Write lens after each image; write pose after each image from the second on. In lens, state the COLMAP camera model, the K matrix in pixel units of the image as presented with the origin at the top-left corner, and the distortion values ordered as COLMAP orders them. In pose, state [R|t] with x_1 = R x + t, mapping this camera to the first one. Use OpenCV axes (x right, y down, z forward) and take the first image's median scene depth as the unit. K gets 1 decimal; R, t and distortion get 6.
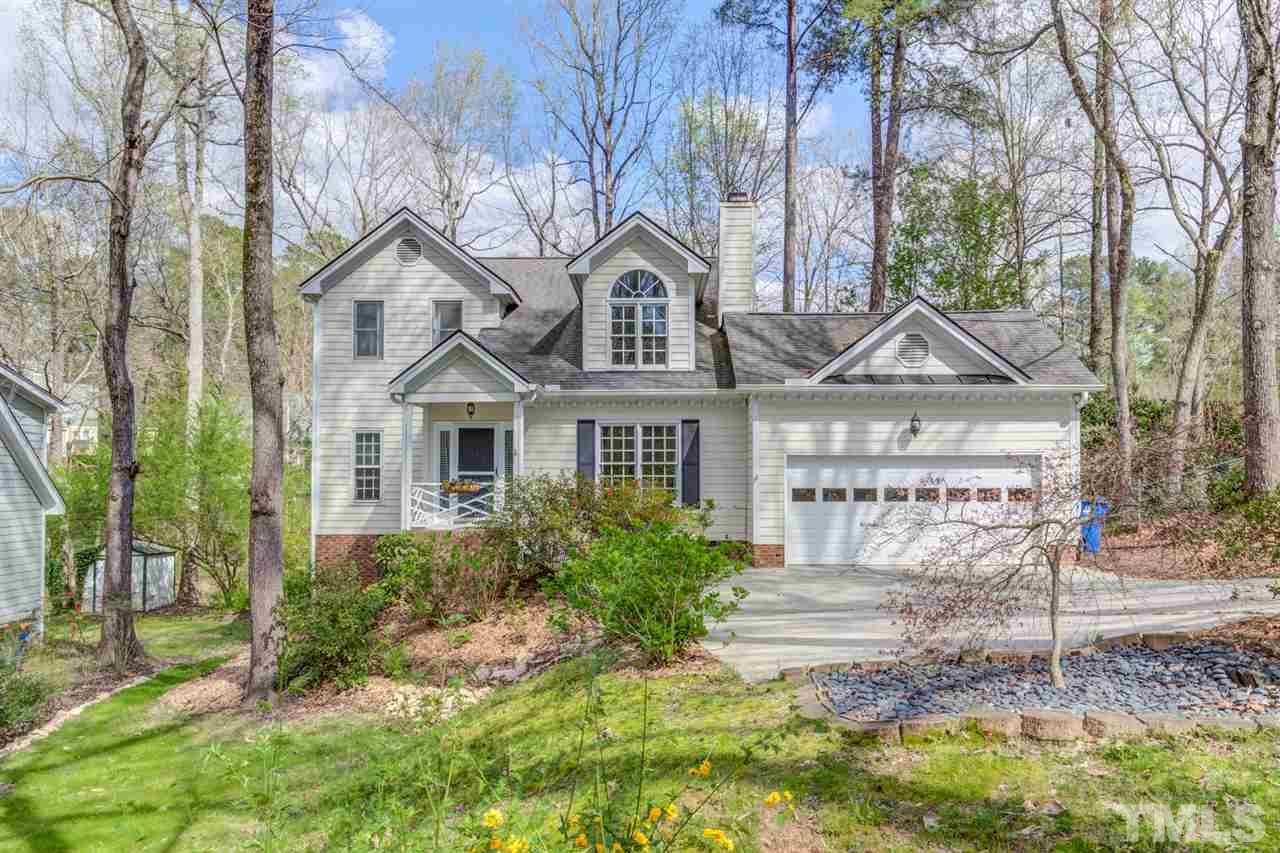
lens RADIAL K [[515.5, 0, 638.8], [0, 515.5, 459.5], [0, 0, 1]] dist [0.016948, -0.004940]
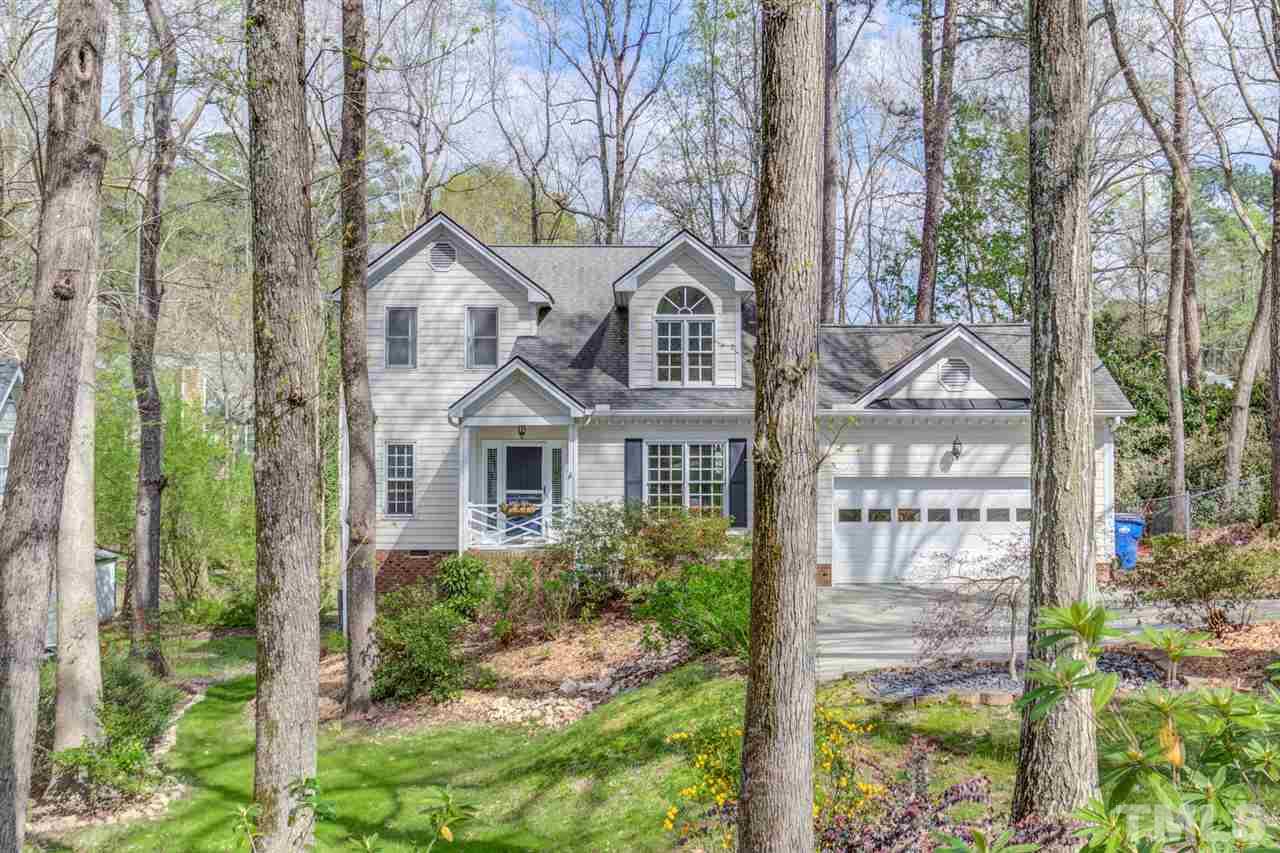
lens RADIAL K [[646.8, 0, 650.9], [0, 646.8, 434.0], [0, 0, 1]] dist [0.002156, -0.000163]
pose [[0.999739, 0.003742, 0.022537, -0.097233], [-0.003719, 0.999993, -0.001060, -0.084057], [-0.022541, 0.000975, 0.999745, -0.255858]]
